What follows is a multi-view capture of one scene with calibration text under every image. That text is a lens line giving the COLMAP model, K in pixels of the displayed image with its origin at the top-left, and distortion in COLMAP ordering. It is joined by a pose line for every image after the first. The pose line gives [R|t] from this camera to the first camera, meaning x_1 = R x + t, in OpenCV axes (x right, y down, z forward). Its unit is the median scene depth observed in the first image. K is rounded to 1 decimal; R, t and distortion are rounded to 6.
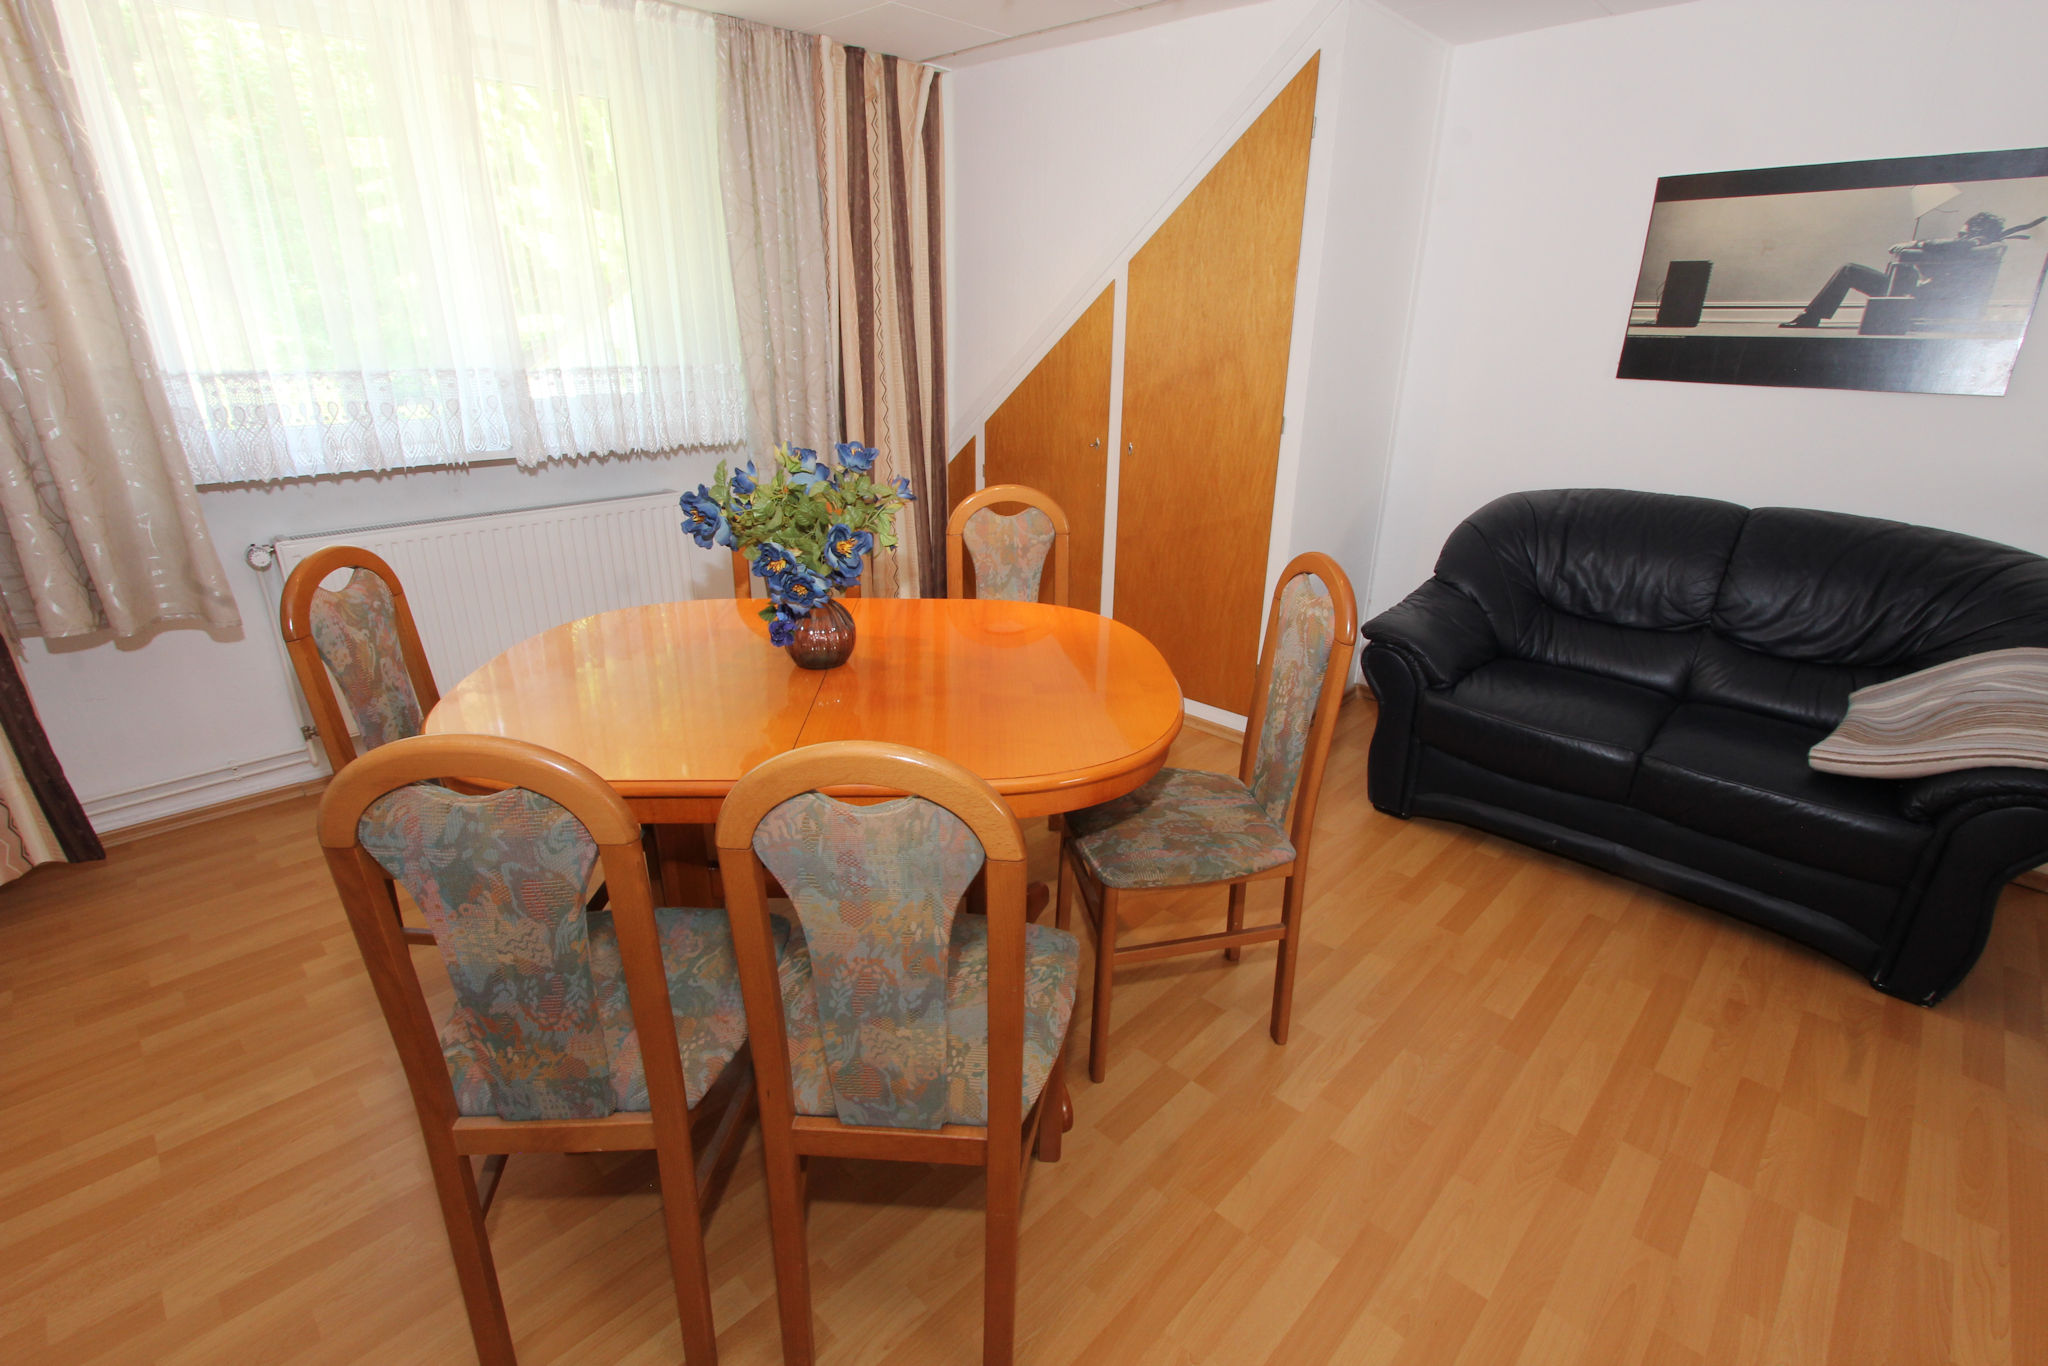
lens RADIAL K [[942.7, 0, 1025.5], [0, 942.7, 670.3], [0, 0, 1]] dist [-0.010560, -0.000036]
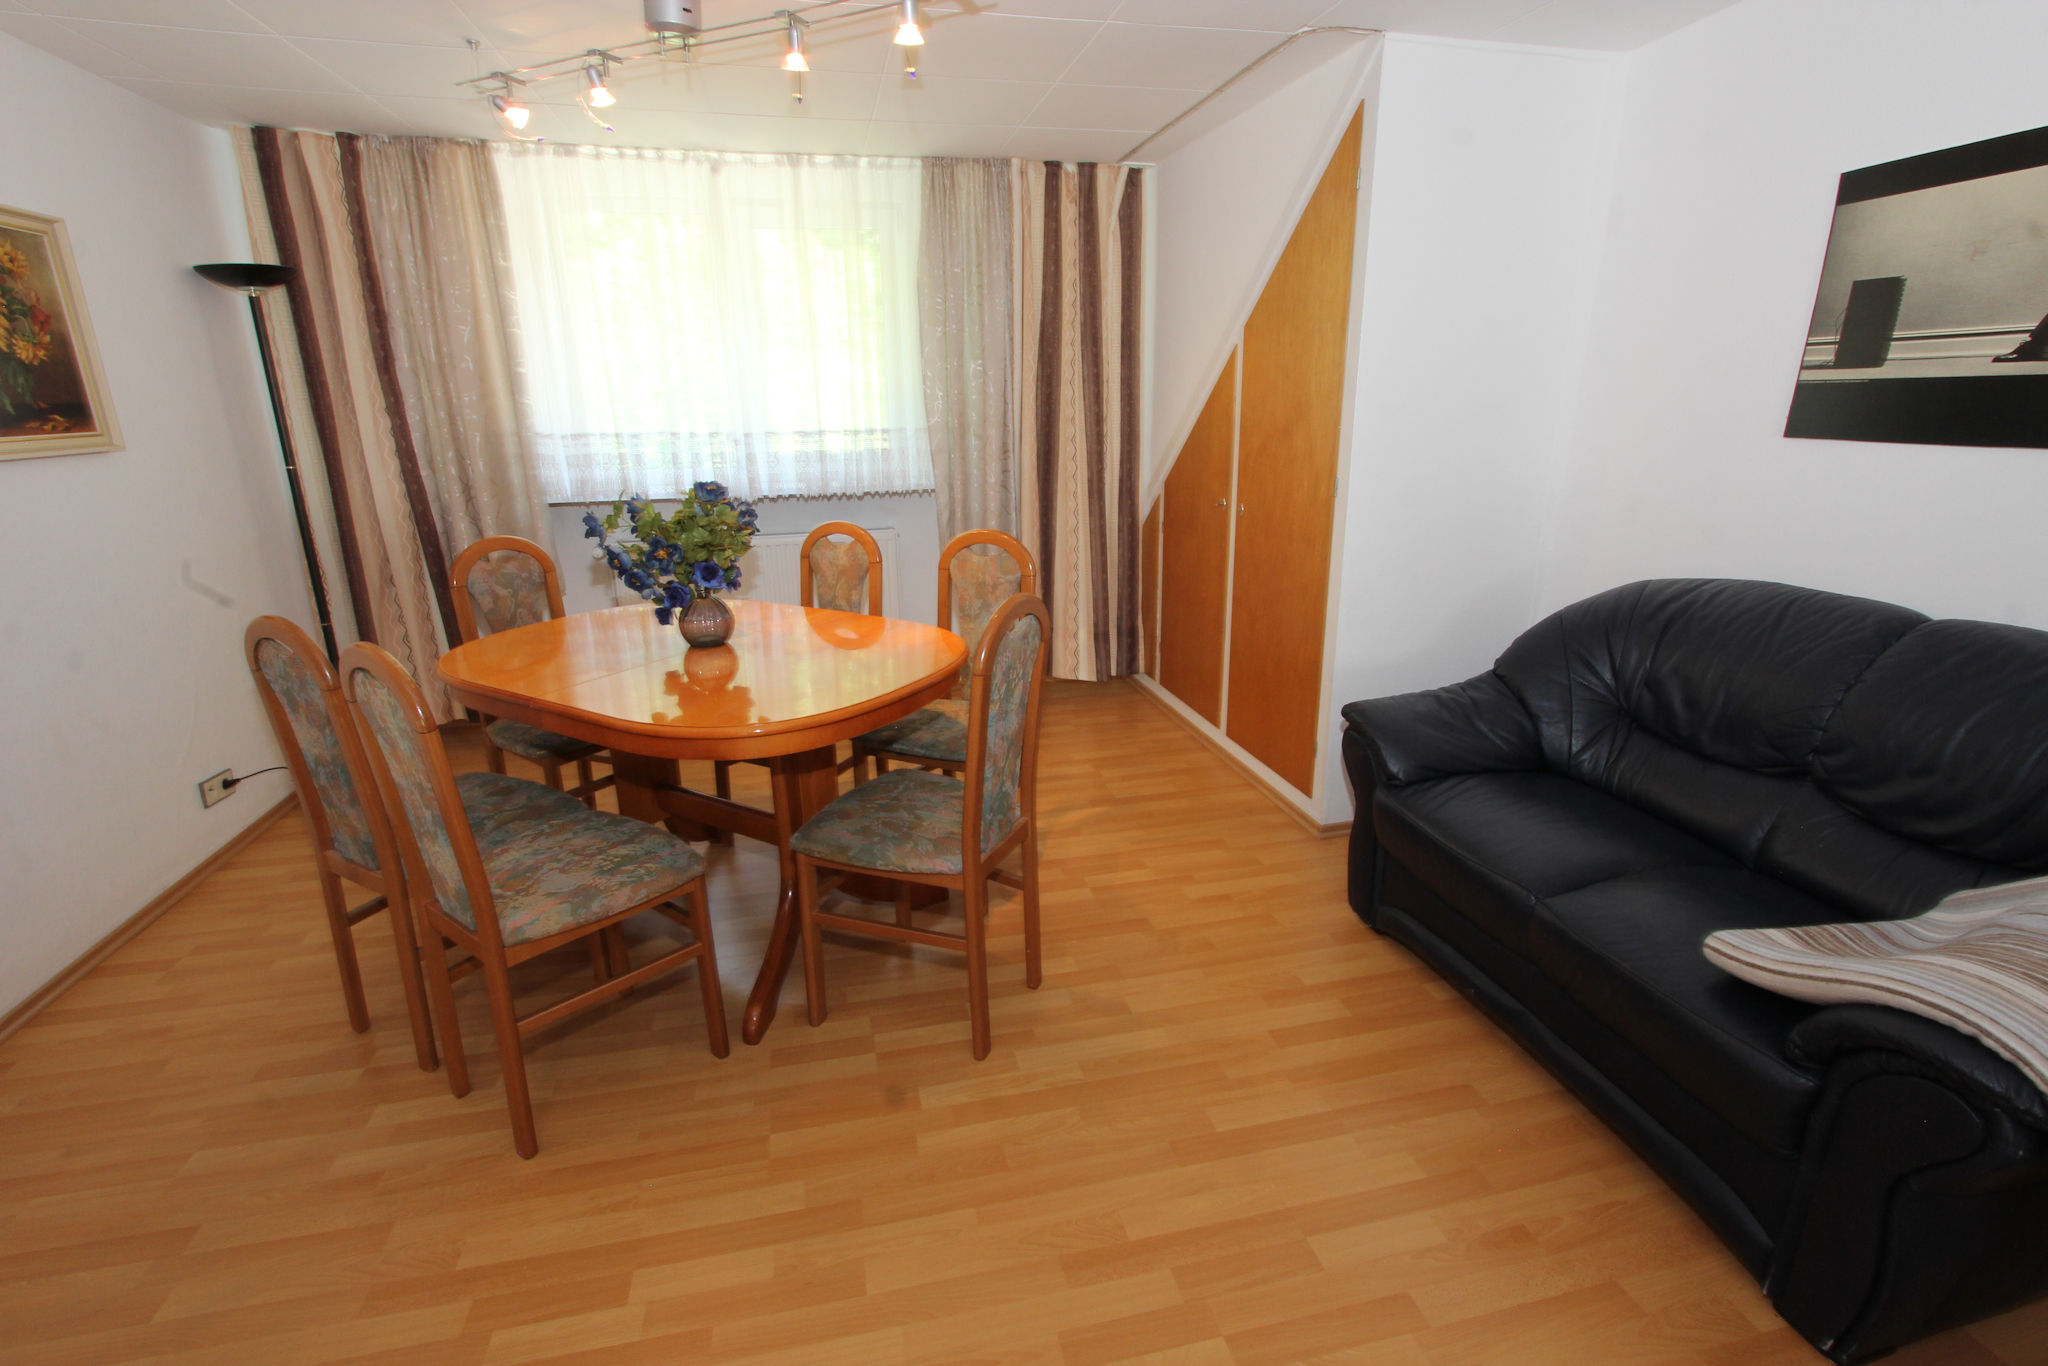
lens RADIAL K [[949.5, 0, 1037.1], [0, 949.5, 675.8], [0, 0, 1]] dist [-0.013243, 0.000888]
pose [[0.838319, 0.129784, -0.529507, 0.653927], [-0.164545, 0.986191, -0.018791, -0.010812], [0.519756, 0.102881, 0.848097, 0.077730]]
